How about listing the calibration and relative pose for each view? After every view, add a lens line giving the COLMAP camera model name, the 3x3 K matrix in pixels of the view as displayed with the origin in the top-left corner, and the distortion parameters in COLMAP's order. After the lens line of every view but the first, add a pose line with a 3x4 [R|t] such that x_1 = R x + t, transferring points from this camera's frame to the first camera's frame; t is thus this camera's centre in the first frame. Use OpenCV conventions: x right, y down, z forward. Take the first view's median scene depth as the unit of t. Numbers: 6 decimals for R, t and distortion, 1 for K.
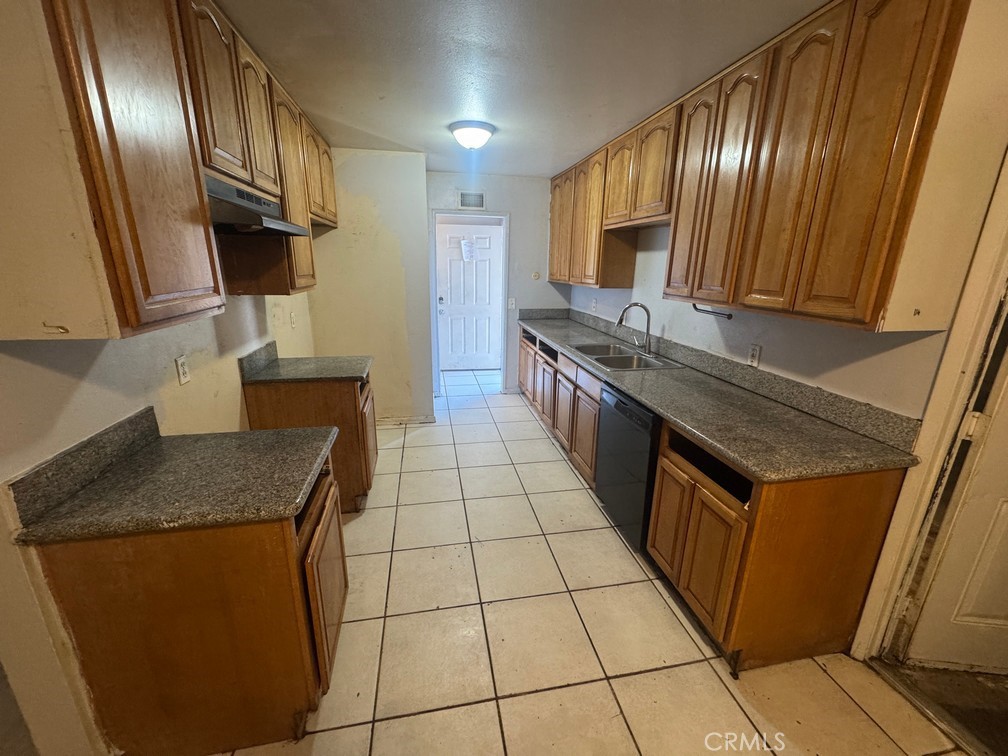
lens RADIAL K [[401.5, 0, 502.9], [0, 401.5, 379.0], [0, 0, 1]] dist [-0.005210, 0.001480]
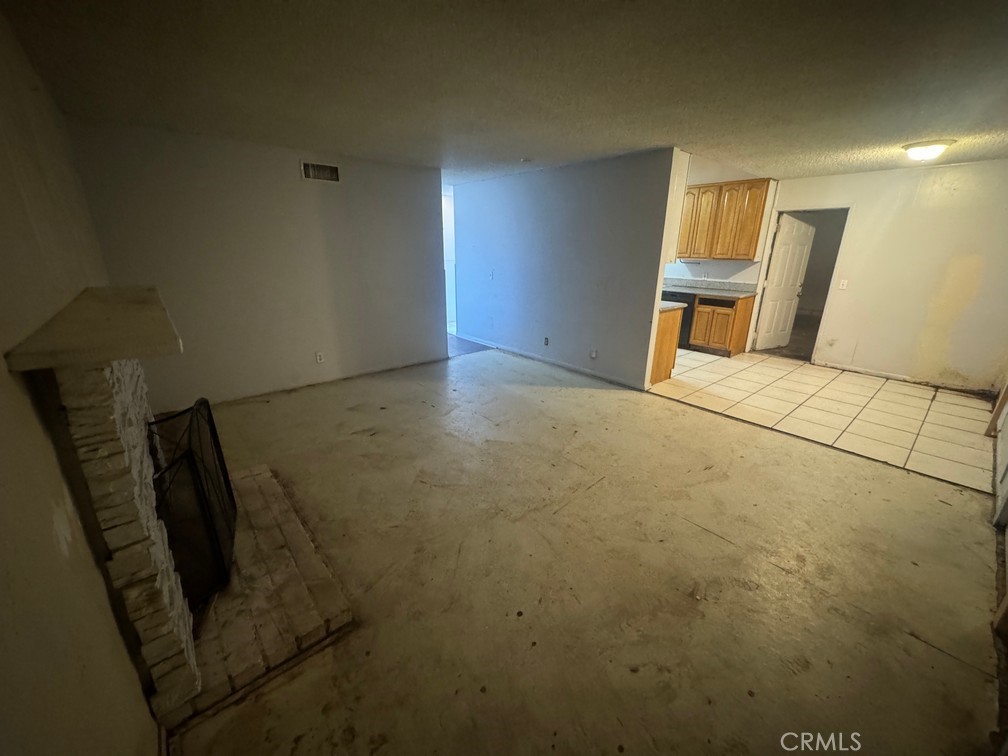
lens RADIAL K [[401.5, 0, 504.7], [0, 401.5, 376.8], [0, 0, 1]] dist [-0.005210, 0.001480]
pose [[0.869619, -0.156647, 0.468214, -2.473836], [0.136137, 0.987648, 0.077580, 0.278742], [-0.474583, -0.003724, 0.880203, -1.056524]]
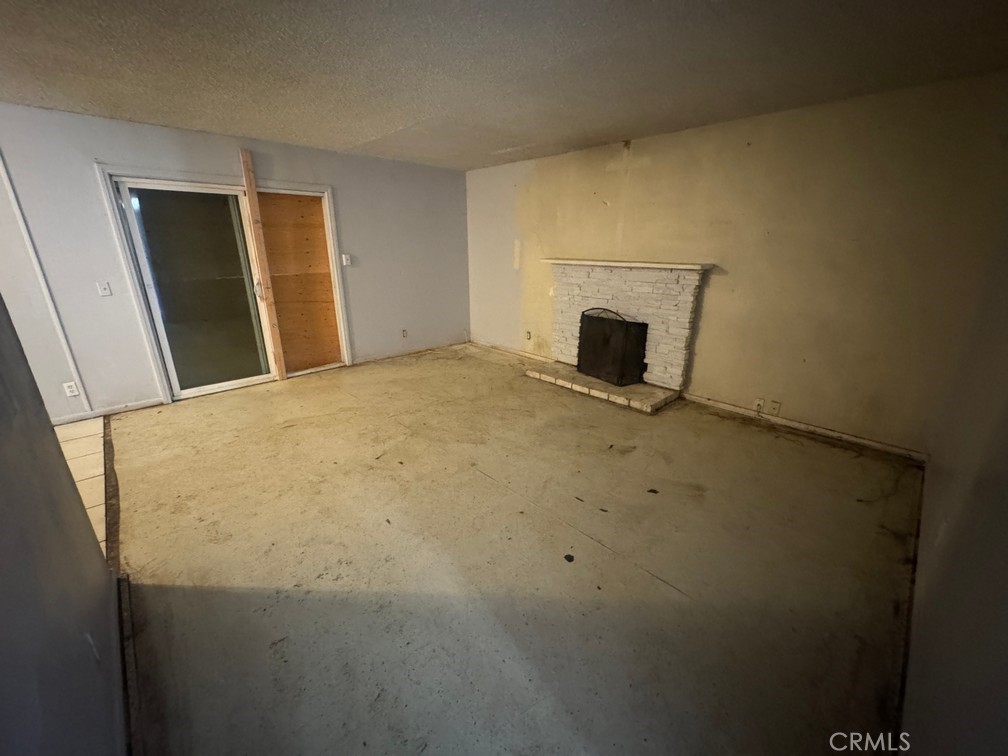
lens RADIAL K [[401.5, 0, 504.1], [0, 401.5, 377.3], [0, 0, 1]] dist [-0.005210, 0.001480]
pose [[-0.840658, 0.159828, -0.517445, -1.050964], [-0.159529, 0.839984, 0.518630, -0.401643], [0.517537, 0.518538, -0.680642, 1.498159]]
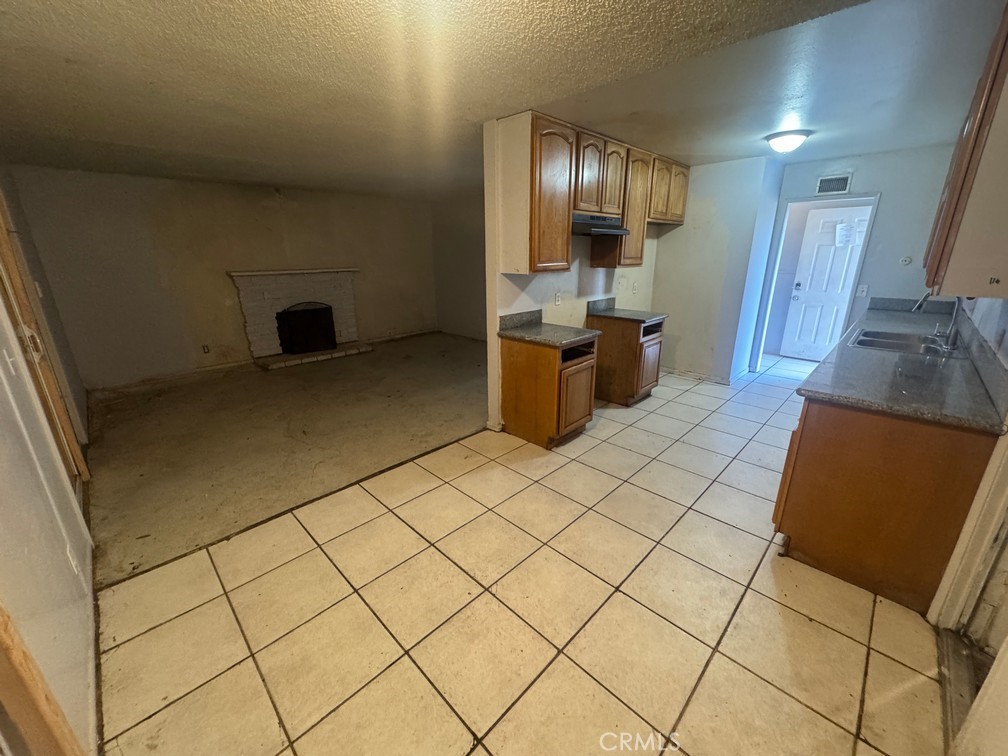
lens RADIAL K [[401.5, 0, 502.6], [0, 401.5, 377.4], [0, 0, 1]] dist [-0.005210, 0.001480]
pose [[0.566102, 0.229844, -0.791644, 0.803076], [-0.214327, 0.968354, 0.127885, 0.162560], [0.795985, 0.097275, 0.597449, -0.486334]]
